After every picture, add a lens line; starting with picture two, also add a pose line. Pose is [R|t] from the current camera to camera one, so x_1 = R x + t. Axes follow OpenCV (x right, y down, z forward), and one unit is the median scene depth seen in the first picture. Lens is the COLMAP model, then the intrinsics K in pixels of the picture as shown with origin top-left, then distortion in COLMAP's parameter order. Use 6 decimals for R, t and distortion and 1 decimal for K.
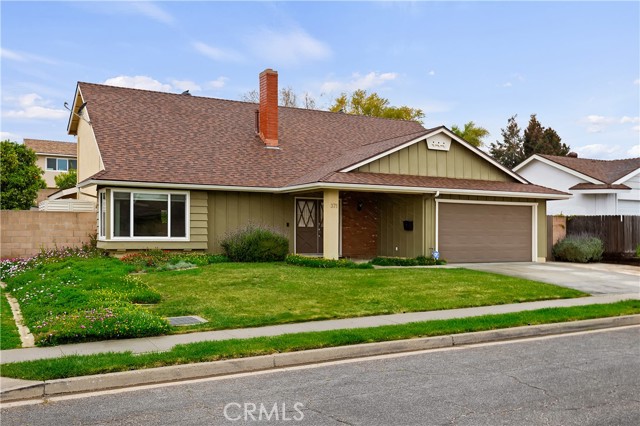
lens RADIAL K [[537.6, 0, 319.7], [0, 537.6, 214.2], [0, 0, 1]] dist [0.019299, -0.001096]
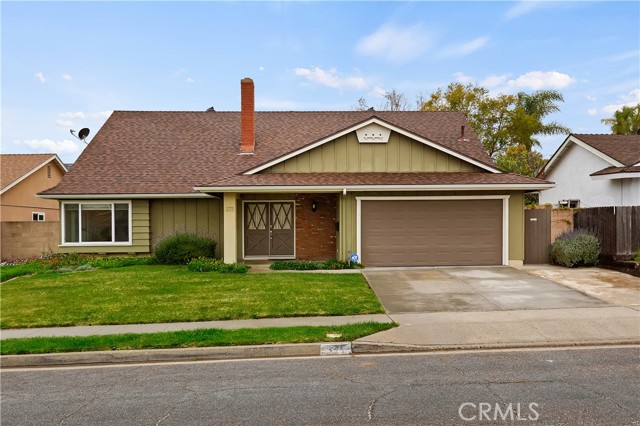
lens RADIAL K [[489.8, 0, 319.9], [0, 489.8, 232.2], [0, 0, 1]] dist [0.005432, 0.004726]
pose [[0.922314, -0.017449, -0.386047, 0.478948], [0.031835, 0.999015, 0.030904, 0.004020], [0.385128, -0.040793, 0.921961, 0.205584]]
